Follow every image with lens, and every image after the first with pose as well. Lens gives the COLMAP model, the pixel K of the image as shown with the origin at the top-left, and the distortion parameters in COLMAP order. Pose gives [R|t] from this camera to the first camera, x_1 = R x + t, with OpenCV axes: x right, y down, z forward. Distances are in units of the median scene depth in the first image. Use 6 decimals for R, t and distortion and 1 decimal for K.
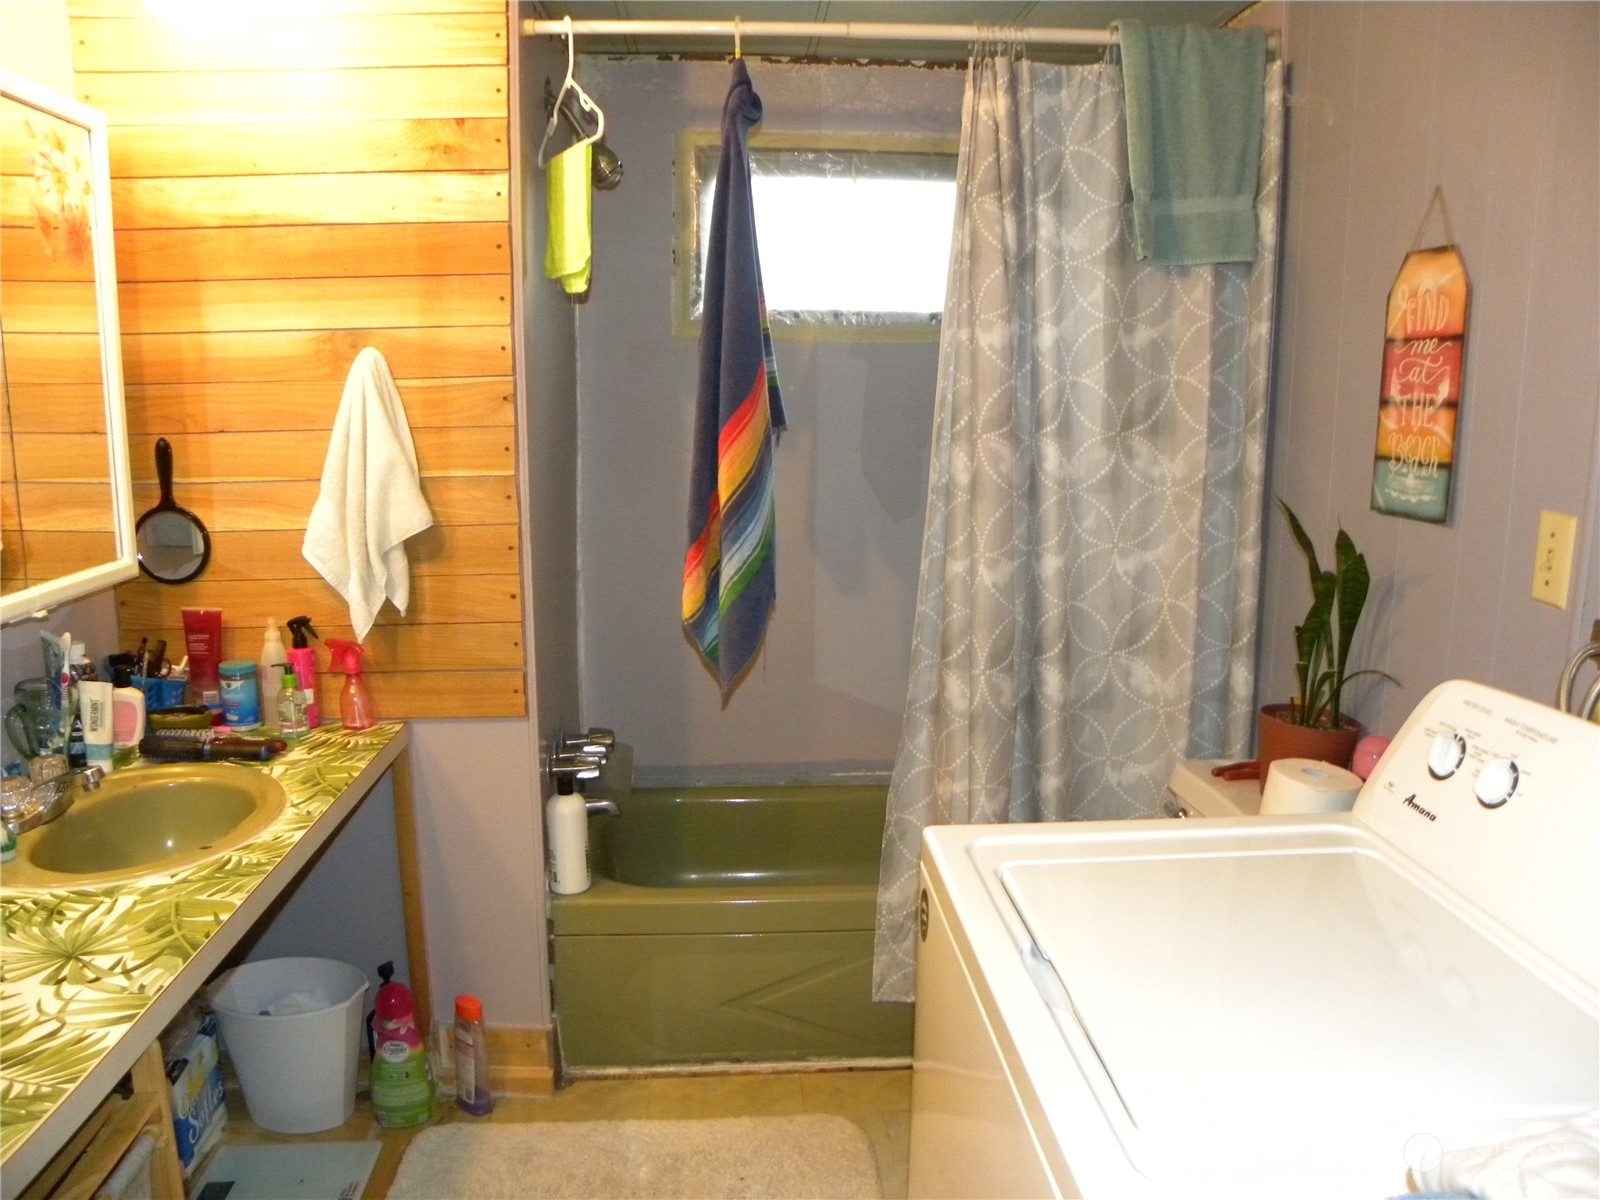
lens RADIAL K [[1201.8, 0, 811.5], [0, 1201.8, 603.4], [0, 0, 1]] dist [-0.157171, 0.095070]
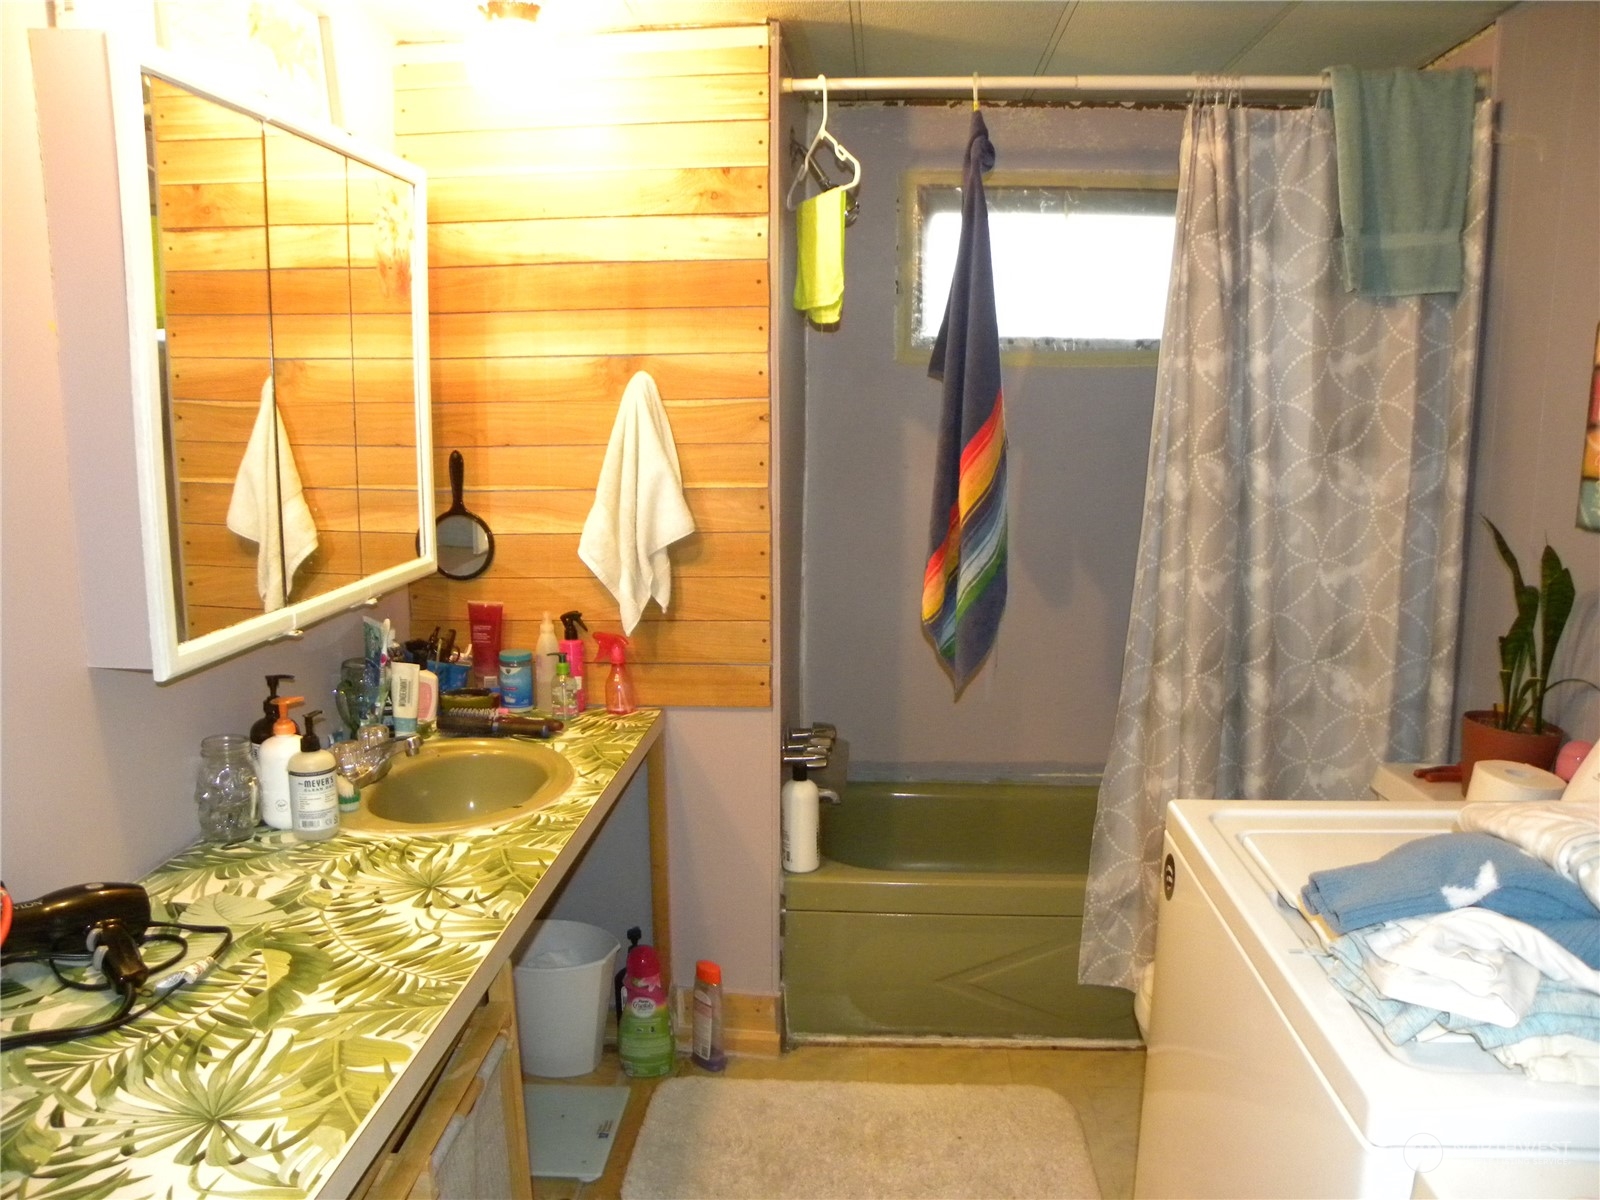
lens RADIAL K [[1201.8, 0, 811.5], [0, 1201.8, 603.4], [0, 0, 1]] dist [-0.157171, 0.095070]
pose [[0.991486, 0.018381, -0.128913, -0.064608], [-0.020342, 0.999696, -0.013910, 0.014826], [0.128618, 0.016414, 0.991558, -0.101602]]
